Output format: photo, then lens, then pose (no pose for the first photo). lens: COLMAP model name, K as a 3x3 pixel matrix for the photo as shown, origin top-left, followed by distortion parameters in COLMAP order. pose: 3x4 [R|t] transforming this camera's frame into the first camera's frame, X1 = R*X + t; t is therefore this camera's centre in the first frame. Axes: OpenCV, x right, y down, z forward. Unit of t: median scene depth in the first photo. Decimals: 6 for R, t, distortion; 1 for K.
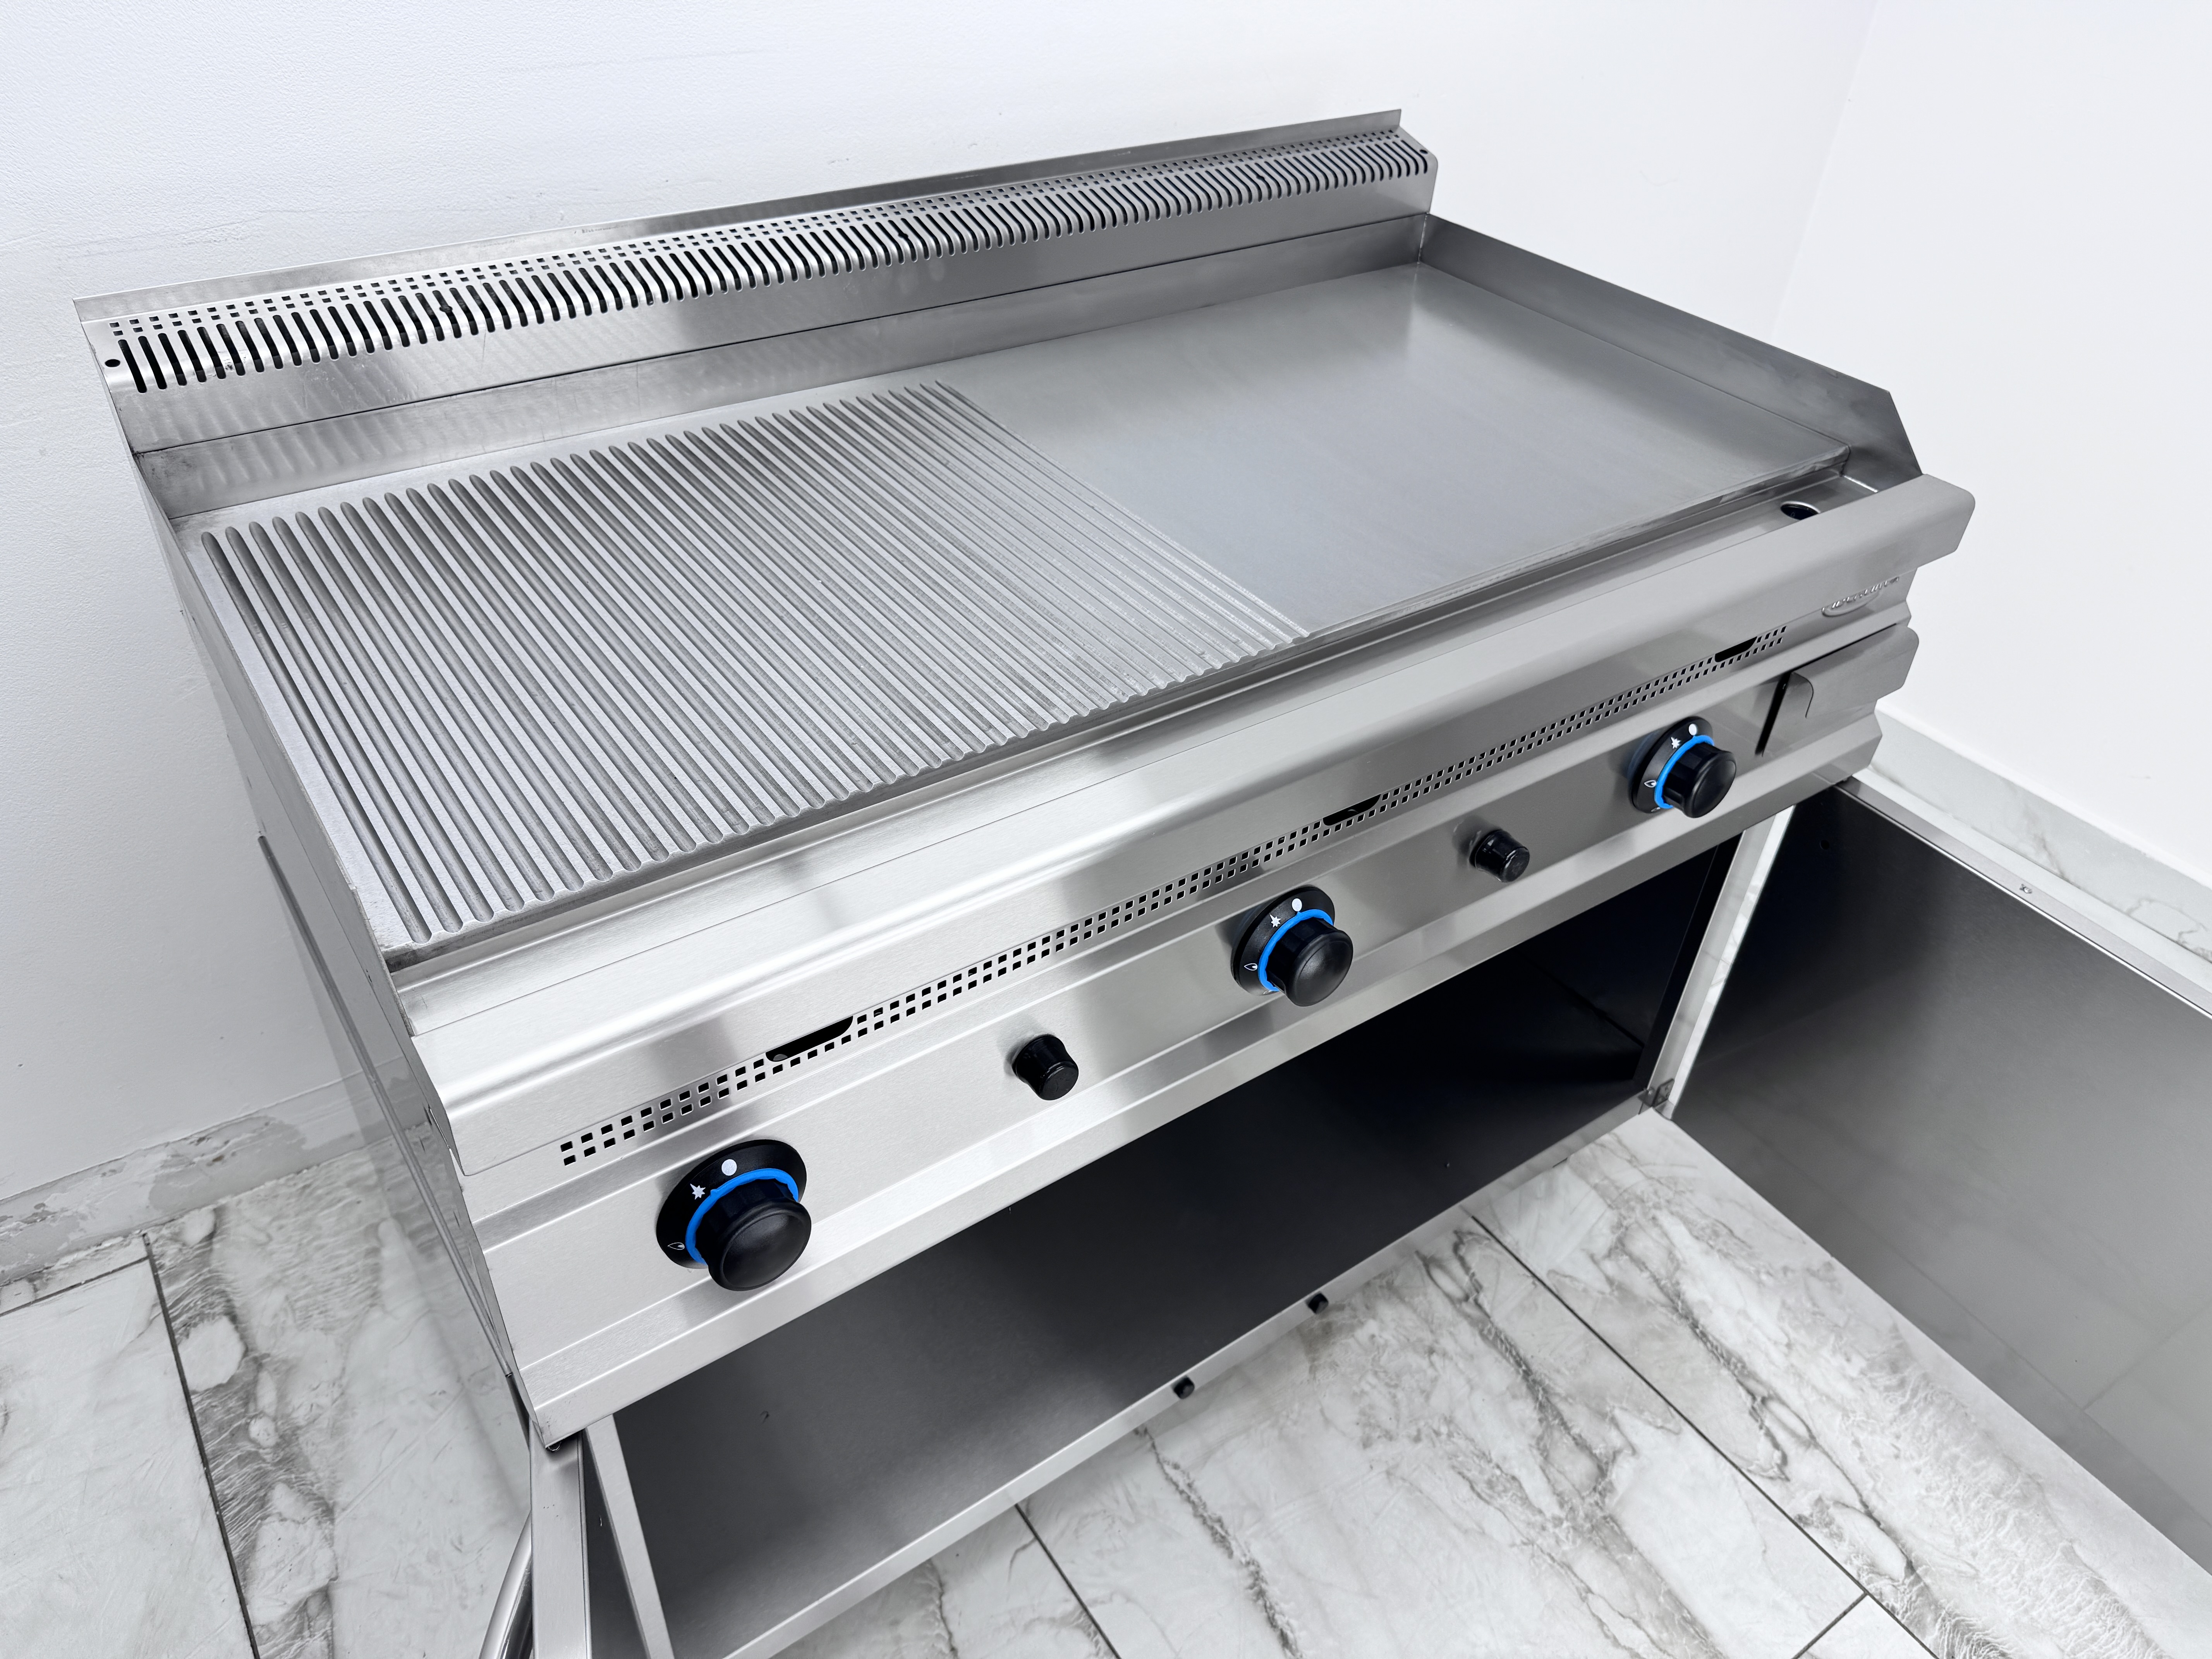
lens RADIAL K [[1580.1, 0, 1098.9], [0, 1580.1, 824.6], [0, 0, 1]] dist [0.006287, -0.015854]
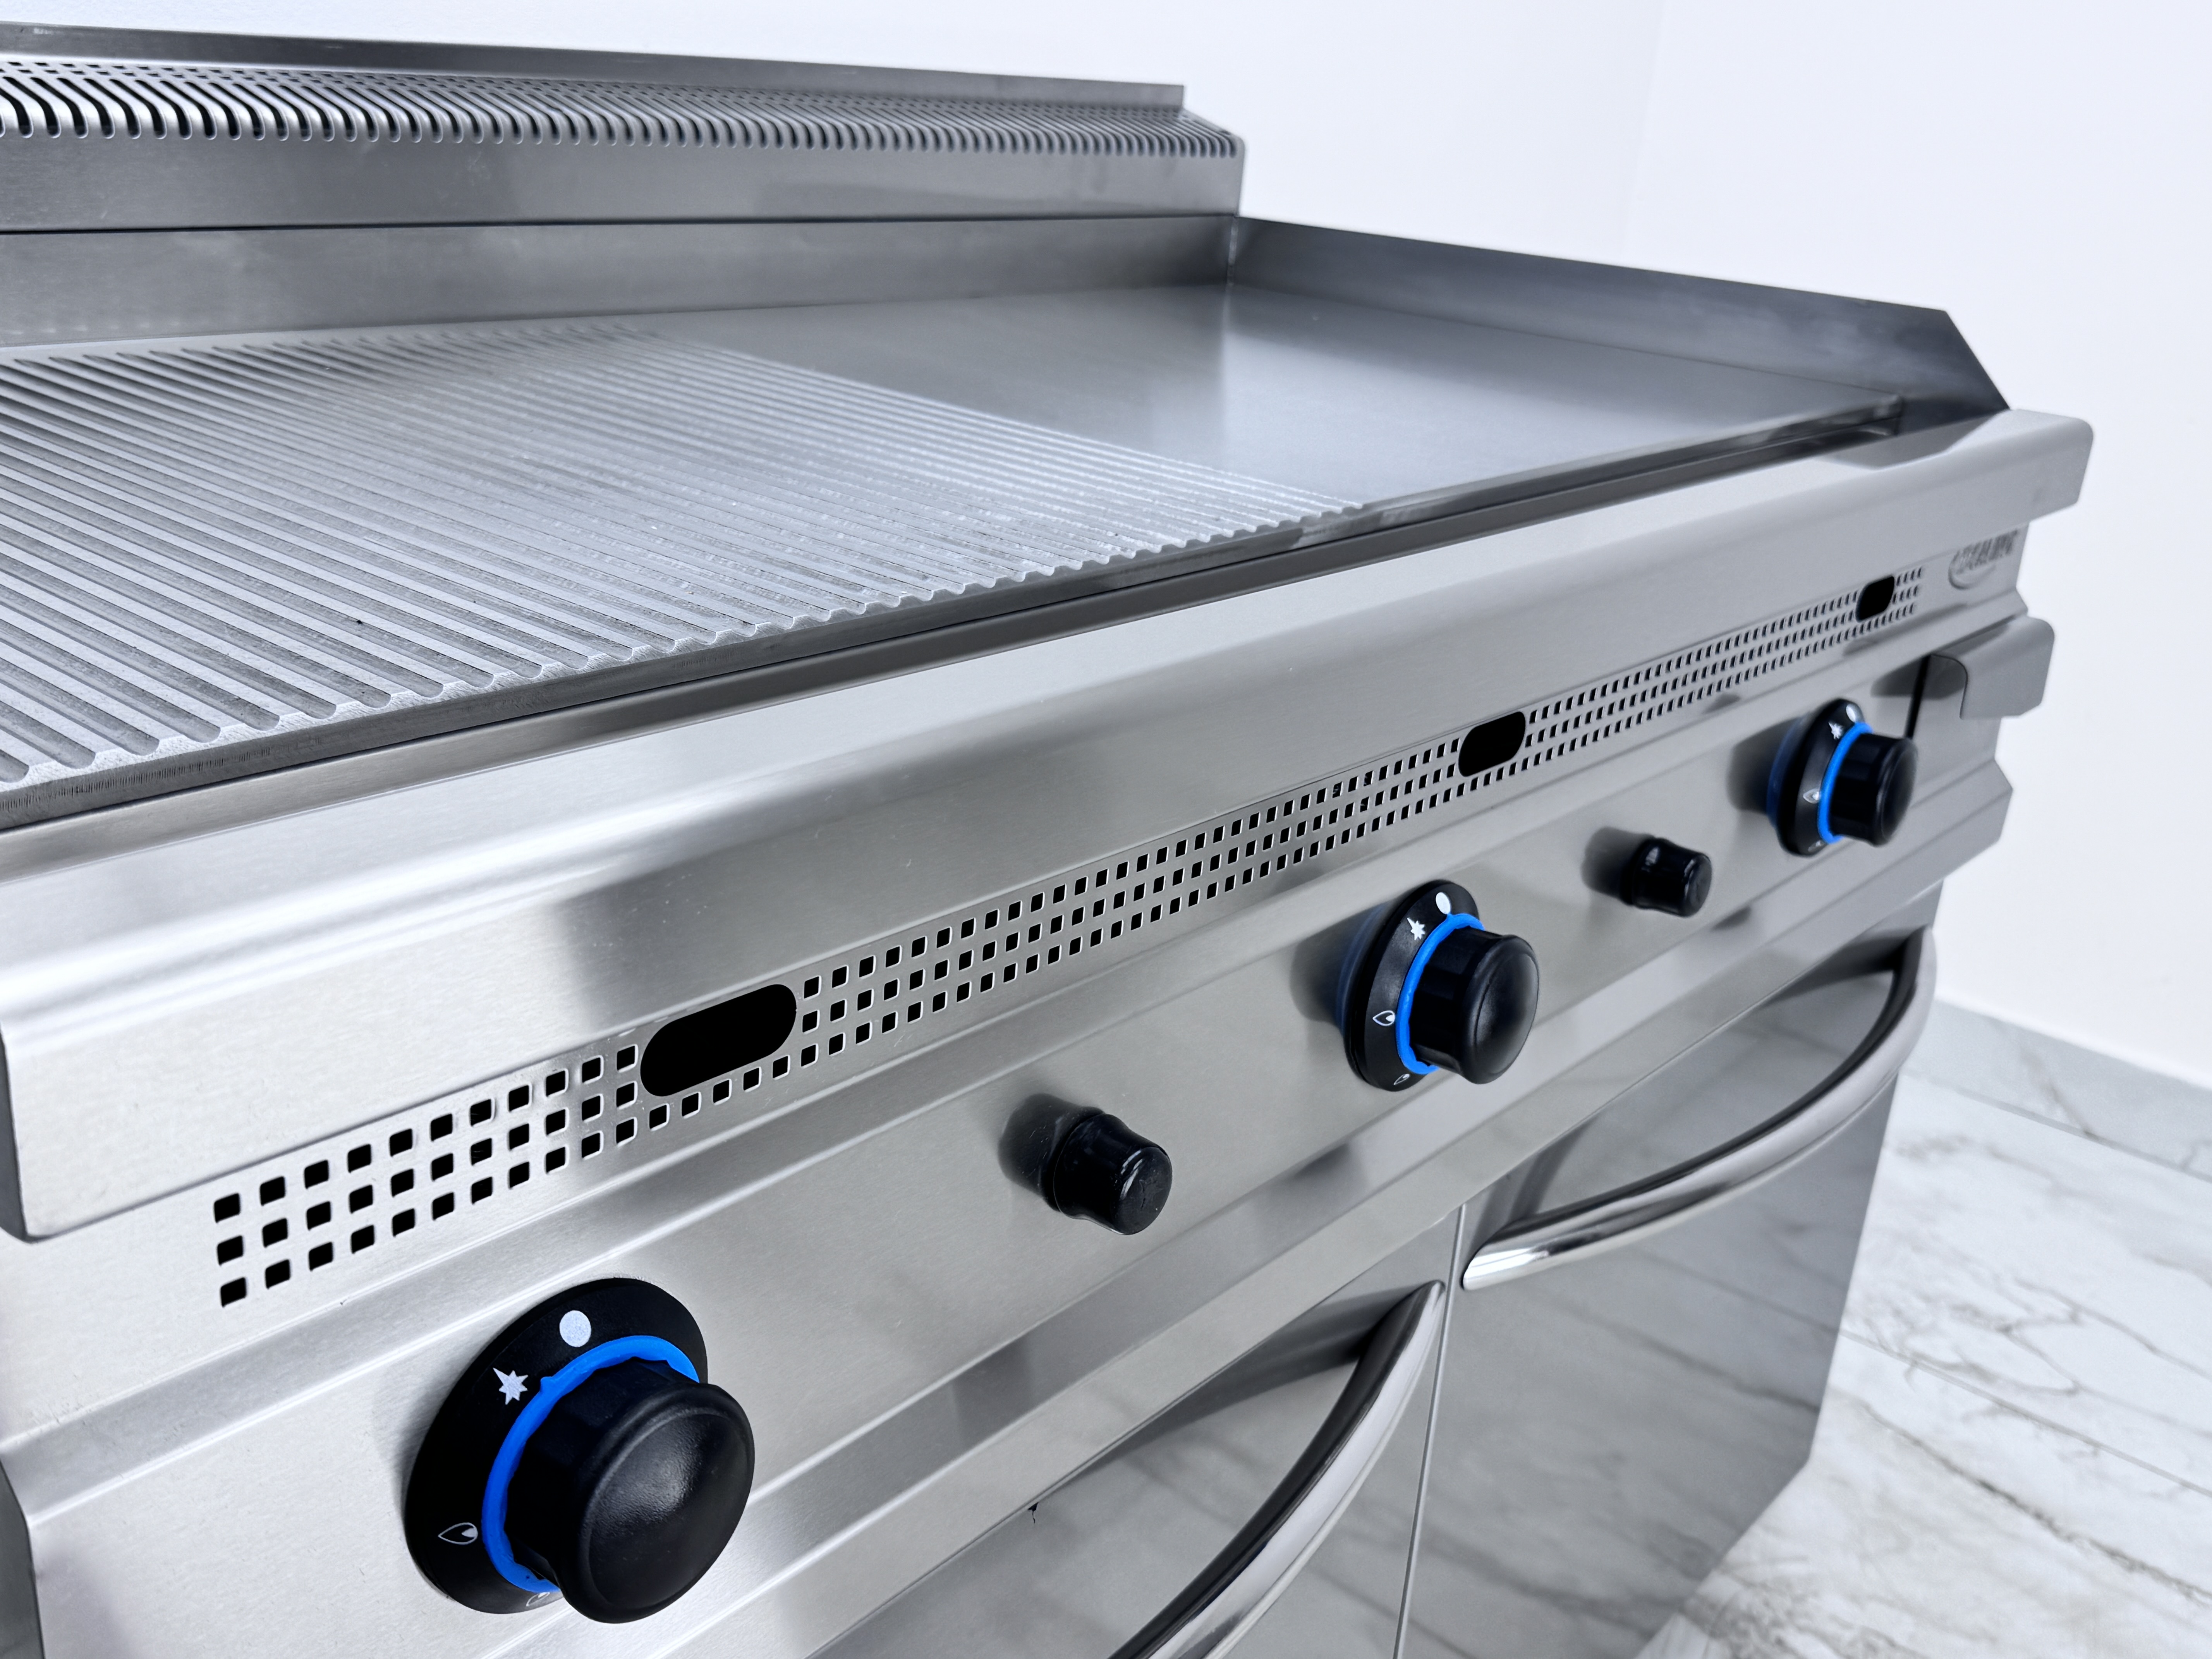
lens RADIAL K [[2118.4, 0, 1117.5], [0, 2118.4, 832.9], [0, 0, 1]] dist [0.013297, 0.000000]
pose [[0.963010, -0.064573, 0.261614, -0.126189], [0.134297, 0.956708, -0.258214, 0.139349], [-0.233614, 0.283796, 0.929991, 0.193936]]
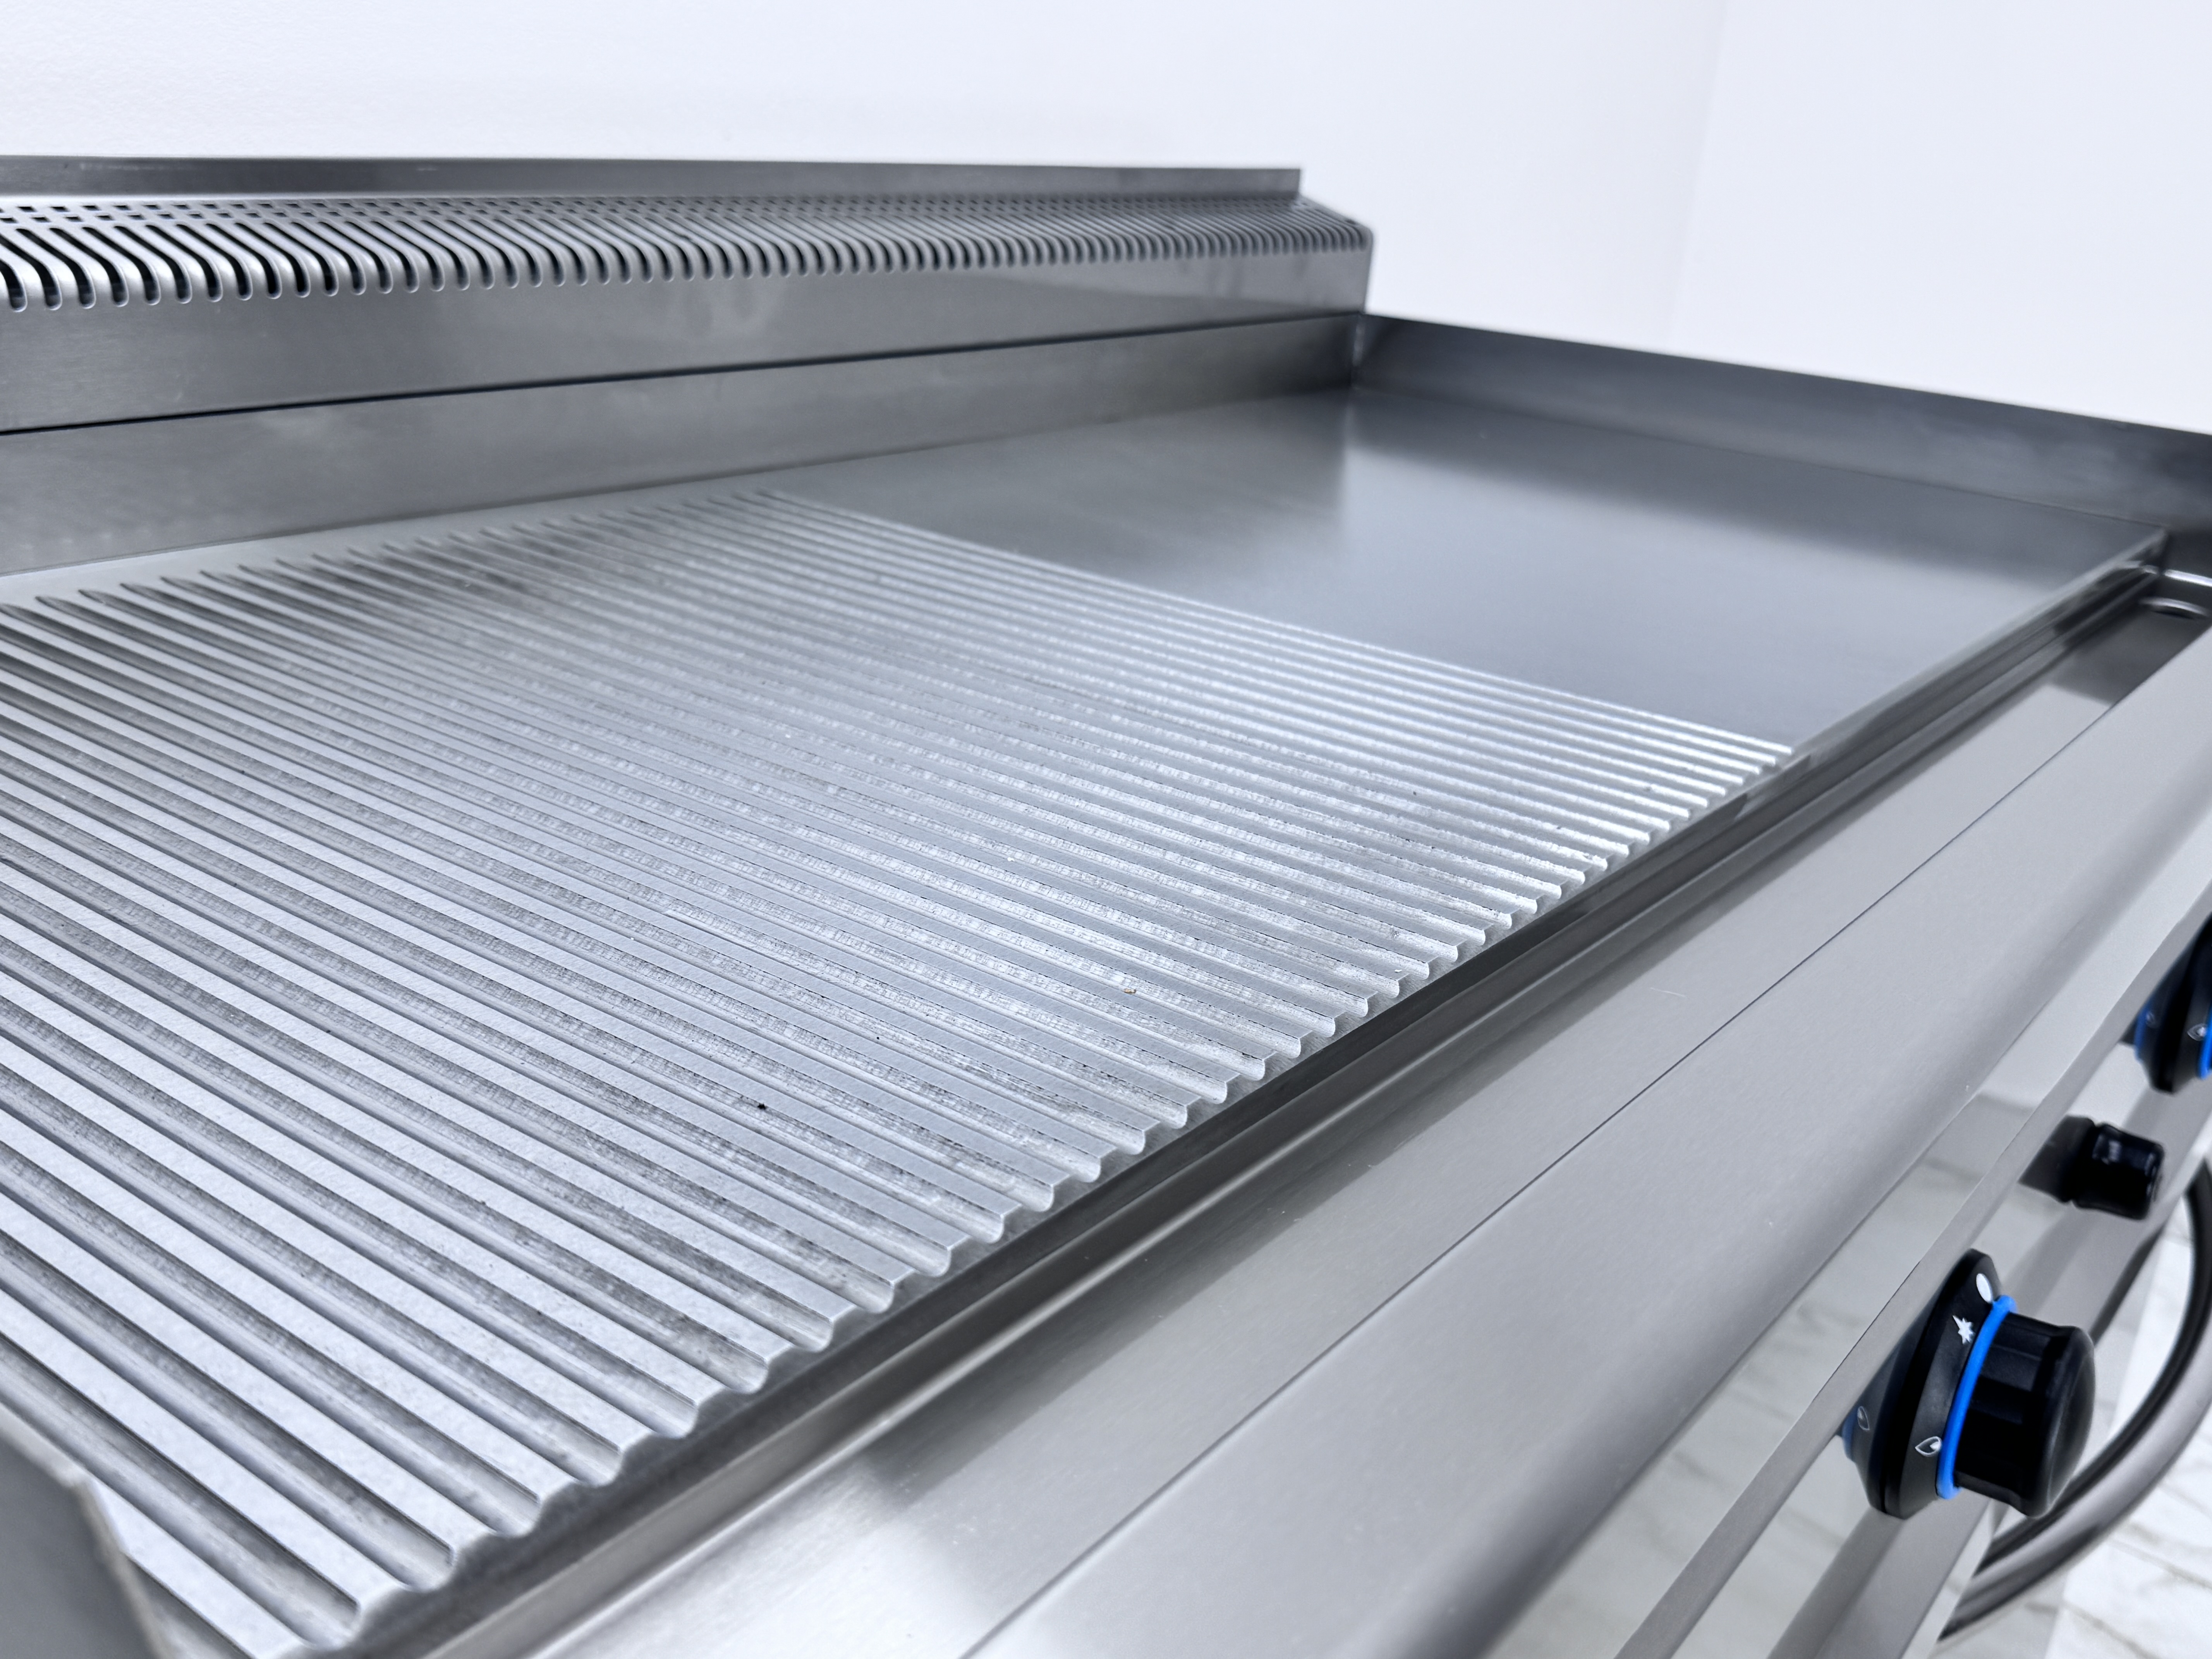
lens RADIAL K [[2118.4, 0, 1110.1], [0, 2118.4, 809.9], [0, 0, 1]] dist [0.013297, 0.000000]
pose [[0.945265, -0.081891, 0.315861, -0.196163], [0.170509, 0.949287, -0.264161, 0.026128], [-0.278210, 0.303559, 0.911291, 0.305510]]
